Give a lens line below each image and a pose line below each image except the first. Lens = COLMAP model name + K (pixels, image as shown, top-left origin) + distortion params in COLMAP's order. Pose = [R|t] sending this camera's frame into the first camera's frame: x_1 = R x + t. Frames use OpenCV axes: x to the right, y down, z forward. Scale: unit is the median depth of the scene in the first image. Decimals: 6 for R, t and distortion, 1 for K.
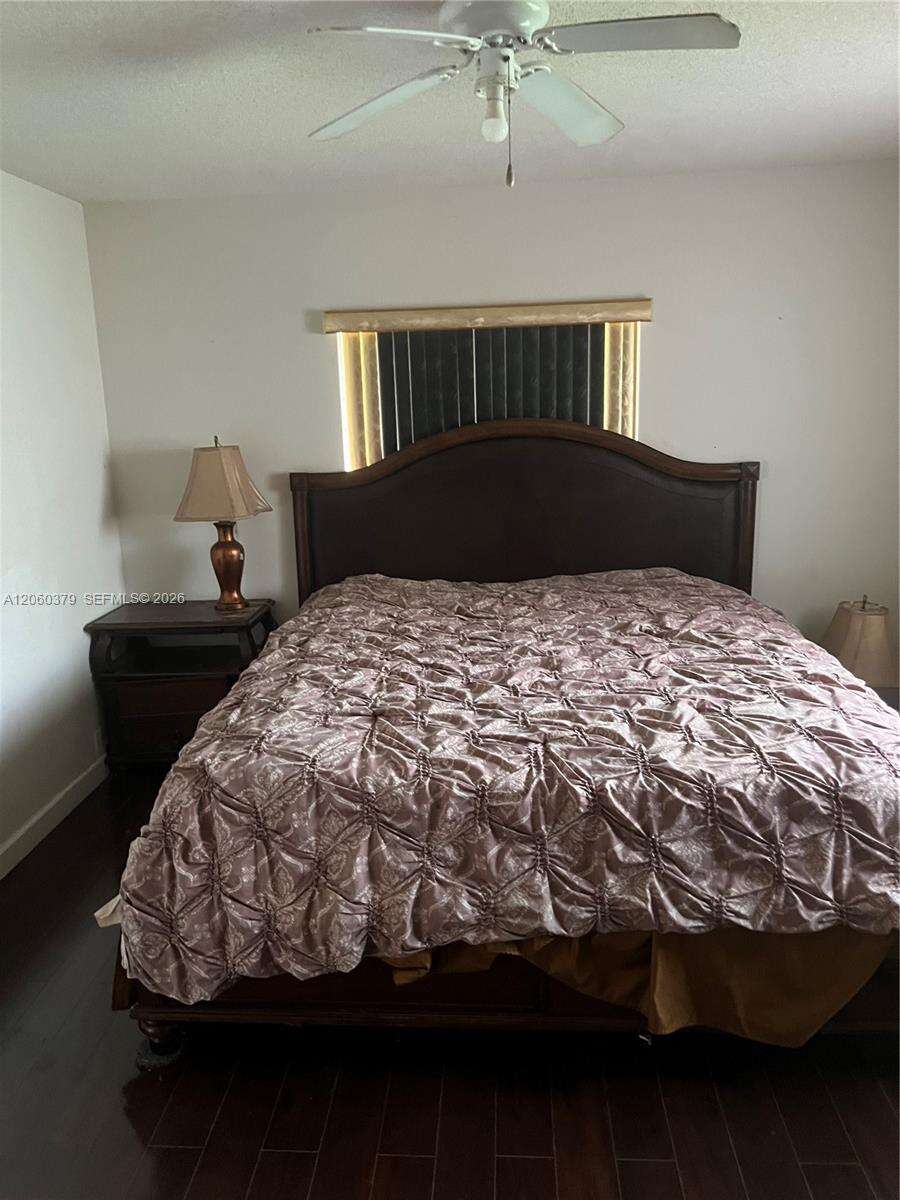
lens RADIAL K [[903.6, 0, 451.3], [0, 903.6, 608.8], [0, 0, 1]] dist [0.074666, -0.060503]
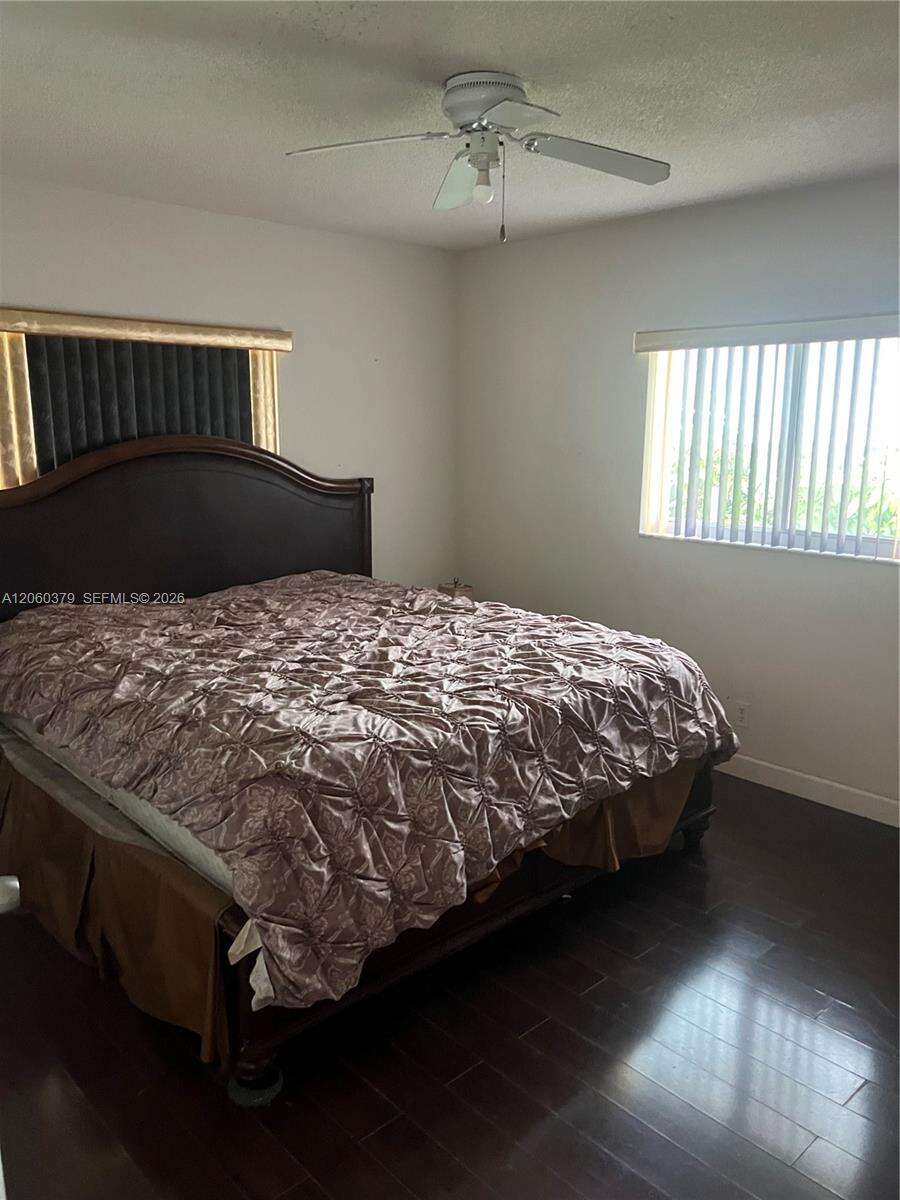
lens RADIAL K [[903.6, 0, 487.0], [0, 903.6, 595.0], [0, 0, 1]] dist [0.074666, -0.060503]
pose [[0.681137, -0.106369, 0.724388, -0.827354], [0.145997, 0.989253, 0.007982, 0.012620], [-0.717452, 0.100321, 0.689346, 0.148548]]
